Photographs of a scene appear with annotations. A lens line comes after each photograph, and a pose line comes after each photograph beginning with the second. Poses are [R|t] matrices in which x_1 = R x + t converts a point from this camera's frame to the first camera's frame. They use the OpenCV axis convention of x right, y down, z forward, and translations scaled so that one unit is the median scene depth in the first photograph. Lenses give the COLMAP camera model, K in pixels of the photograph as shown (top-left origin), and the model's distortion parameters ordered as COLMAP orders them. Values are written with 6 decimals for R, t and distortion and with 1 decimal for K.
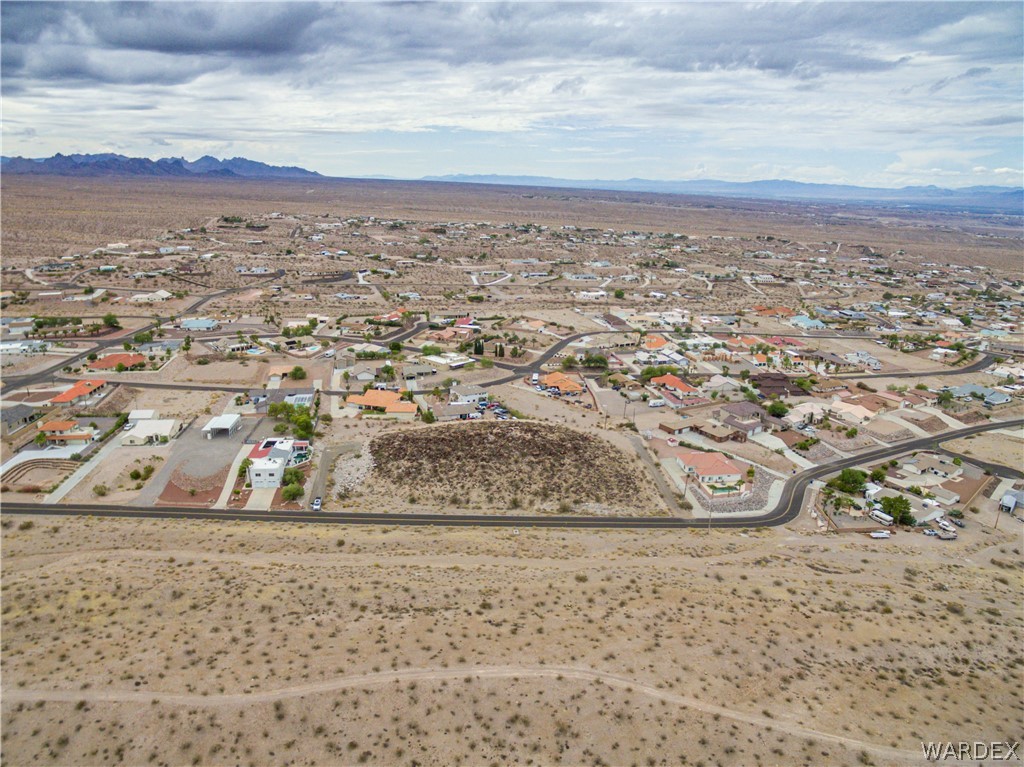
lens RADIAL K [[684.4, 0, 512.4], [0, 684.4, 355.7], [0, 0, 1]] dist [-0.116332, 0.077970]
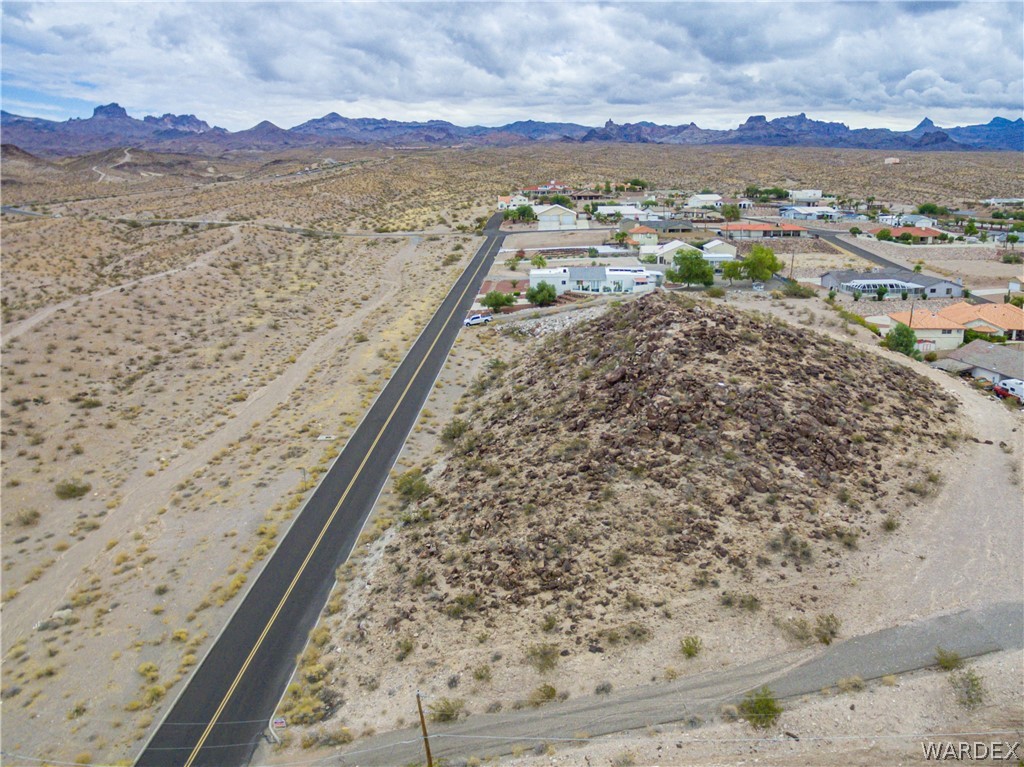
lens RADIAL K [[765.8, 0, 571.4], [0, 765.8, 393.2], [0, 0, 1]] dist [-0.105322, 0.063667]
pose [[-0.080036, 0.256420, -0.963246, 0.415455], [-0.241694, 0.932516, 0.268322, 0.061674], [0.967046, 0.254287, -0.012659, 1.062859]]
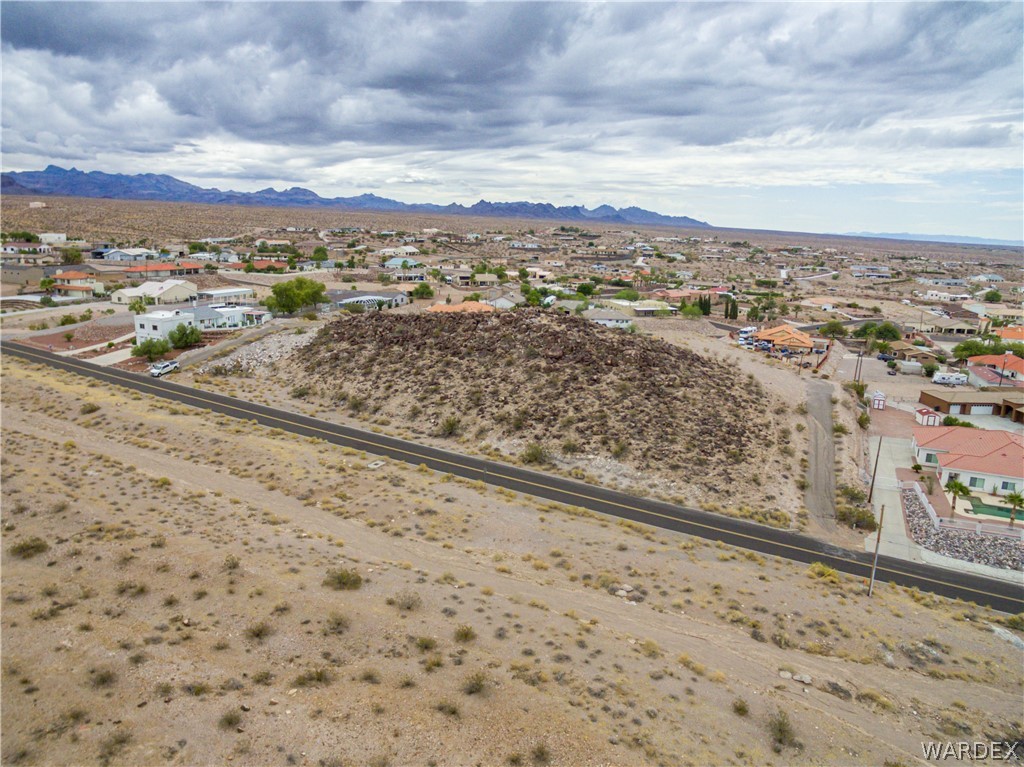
lens RADIAL K [[684.4, 0, 511.6], [0, 684.4, 373.4], [0, 0, 1]] dist [-0.116332, 0.077970]
pose [[0.851126, 0.110884, -0.513117, 0.281188], [-0.136308, 0.990593, -0.012033, 0.178866], [0.506956, 0.080183, 0.858234, 0.607846]]
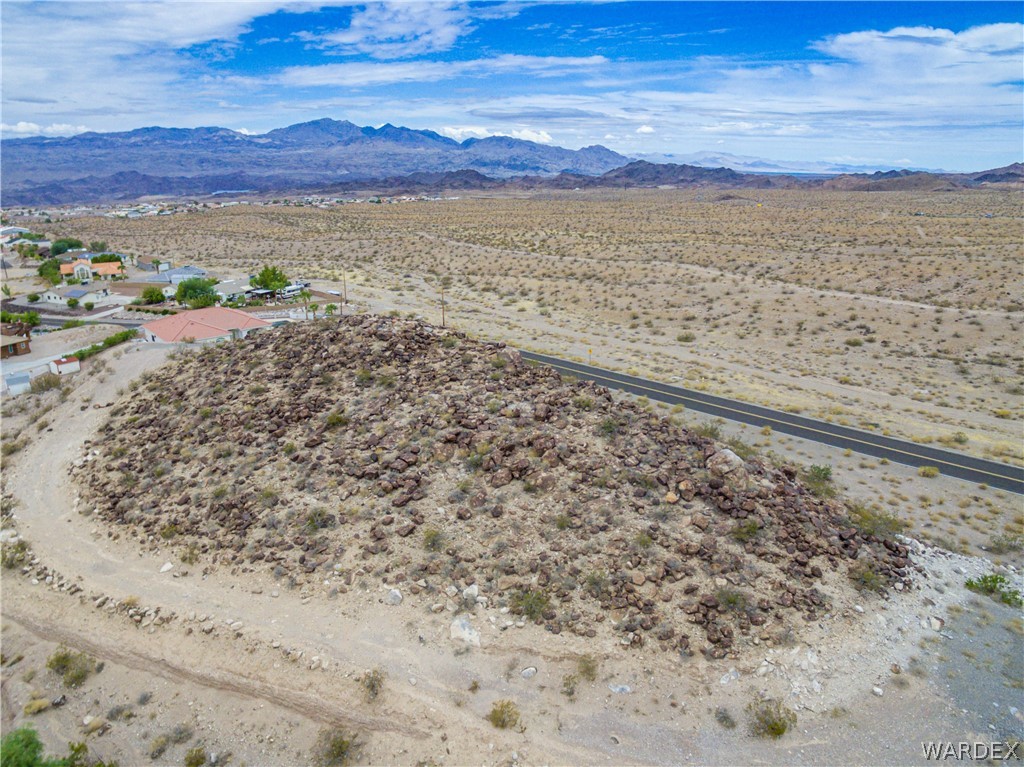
lens RADIAL K [[684.4, 0, 507.4], [0, 684.4, 377.3], [0, 0, 1]] dist [-0.116332, 0.077970]
pose [[-0.586569, -0.269215, 0.763845, -0.285983], [0.186900, 0.872684, 0.451099, 0.005281], [-0.788039, 0.407364, -0.461573, 1.232945]]
